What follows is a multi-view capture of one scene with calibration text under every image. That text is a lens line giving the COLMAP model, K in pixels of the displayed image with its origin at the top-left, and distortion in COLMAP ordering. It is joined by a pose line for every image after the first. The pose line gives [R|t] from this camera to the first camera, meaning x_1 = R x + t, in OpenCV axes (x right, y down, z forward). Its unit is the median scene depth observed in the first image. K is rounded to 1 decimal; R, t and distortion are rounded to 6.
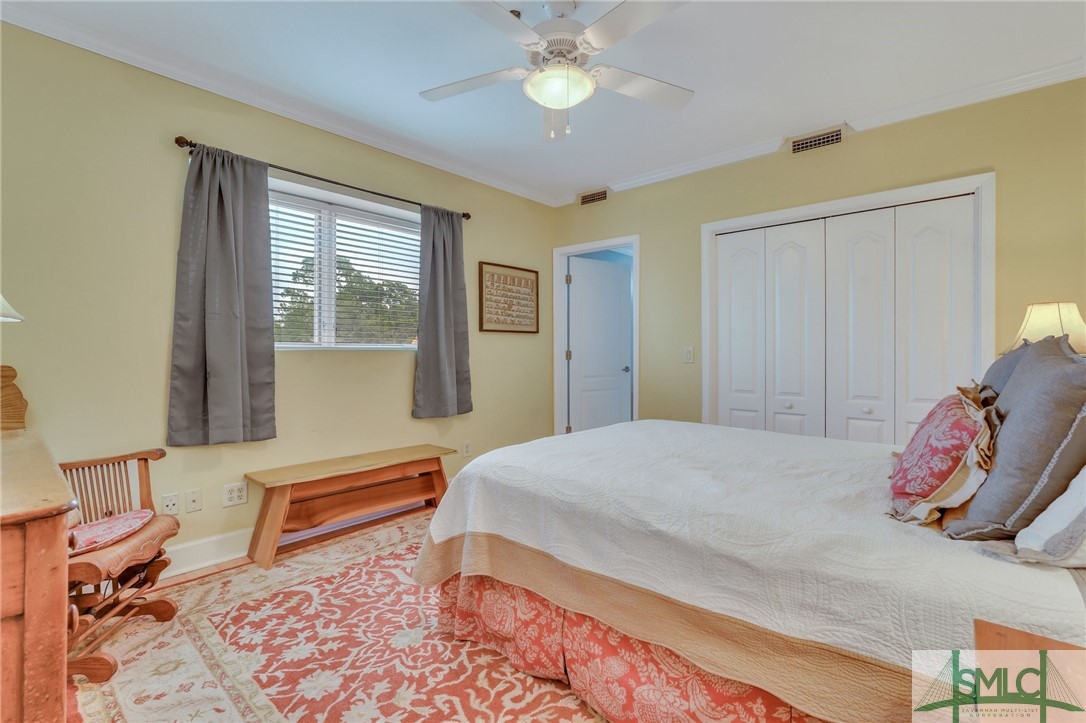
lens RADIAL K [[492.0, 0, 547.4], [0, 492.0, 353.1], [0, 0, 1]] dist [-0.001666, -0.000132]
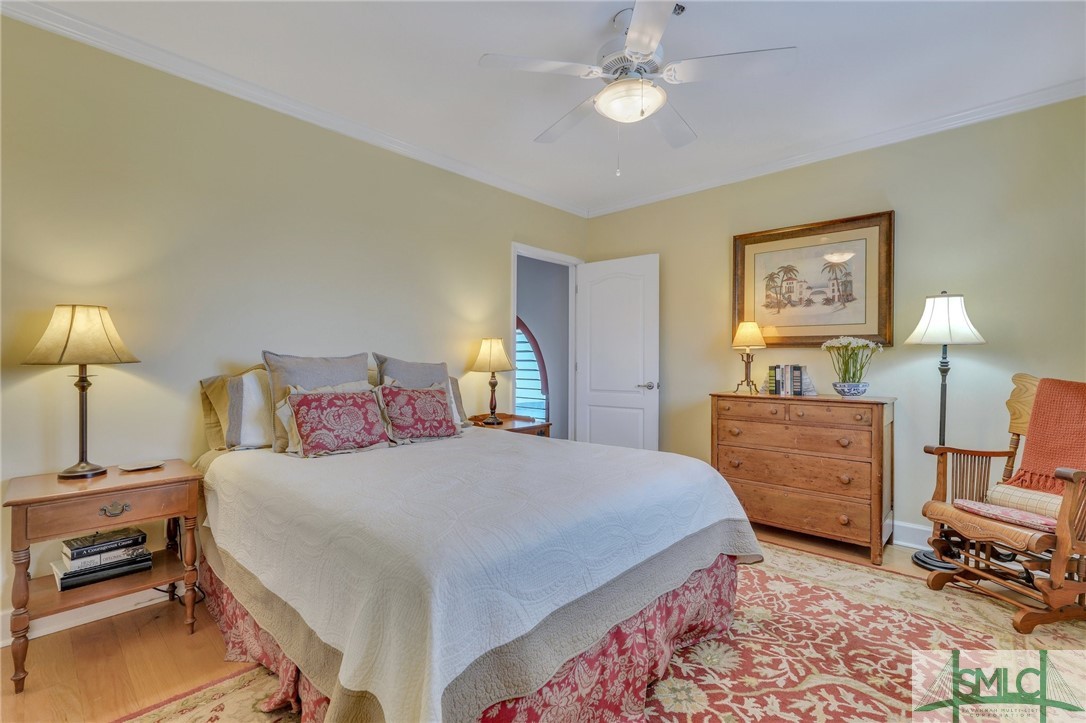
lens RADIAL K [[492.0, 0, 547.4], [0, 492.0, 353.1], [0, 0, 1]] dist [-0.001666, -0.000132]
pose [[-0.999766, -0.000933, 0.021596, 0.182421], [-0.001065, 0.999981, -0.006124, -0.019291], [-0.021590, -0.006146, -0.999748, 2.156895]]
